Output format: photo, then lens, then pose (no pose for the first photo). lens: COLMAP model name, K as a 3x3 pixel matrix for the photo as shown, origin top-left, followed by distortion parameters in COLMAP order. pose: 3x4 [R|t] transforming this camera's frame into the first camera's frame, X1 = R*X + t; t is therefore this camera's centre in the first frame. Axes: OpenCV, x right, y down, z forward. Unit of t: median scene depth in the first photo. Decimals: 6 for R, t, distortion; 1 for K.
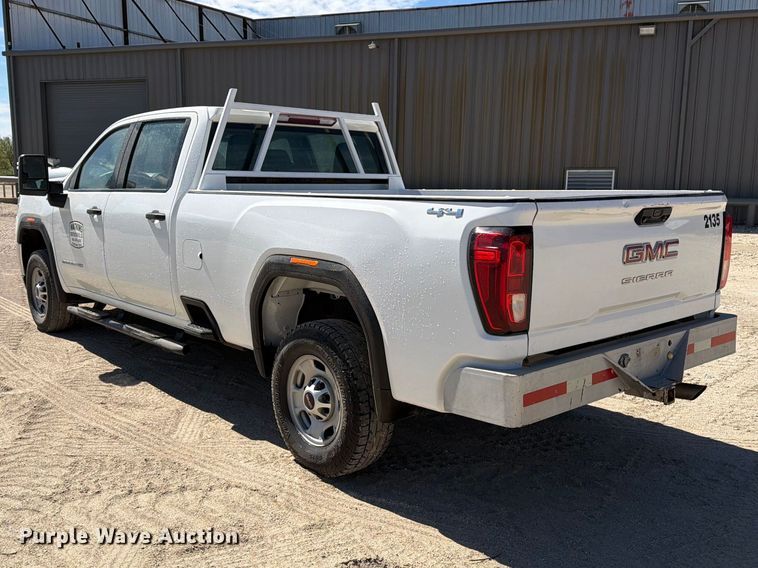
lens RADIAL K [[737.9, 0, 382.8], [0, 737.9, 298.4], [0, 0, 1]] dist [0.120120, -0.178423]
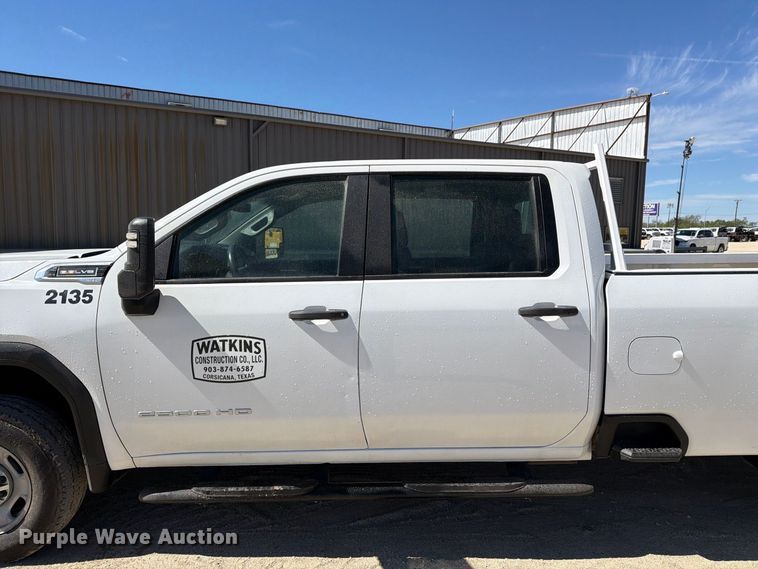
lens RADIAL K [[542.6, 0, 379.0], [0, 542.6, 284.5], [0, 0, 1]] dist [0.046977, -0.059074]
pose [[0.637919, -0.082766, 0.765643, -0.725585], [0.129699, 0.991553, -0.000876, -0.141244], [-0.759103, 0.099862, 0.643265, 0.720712]]
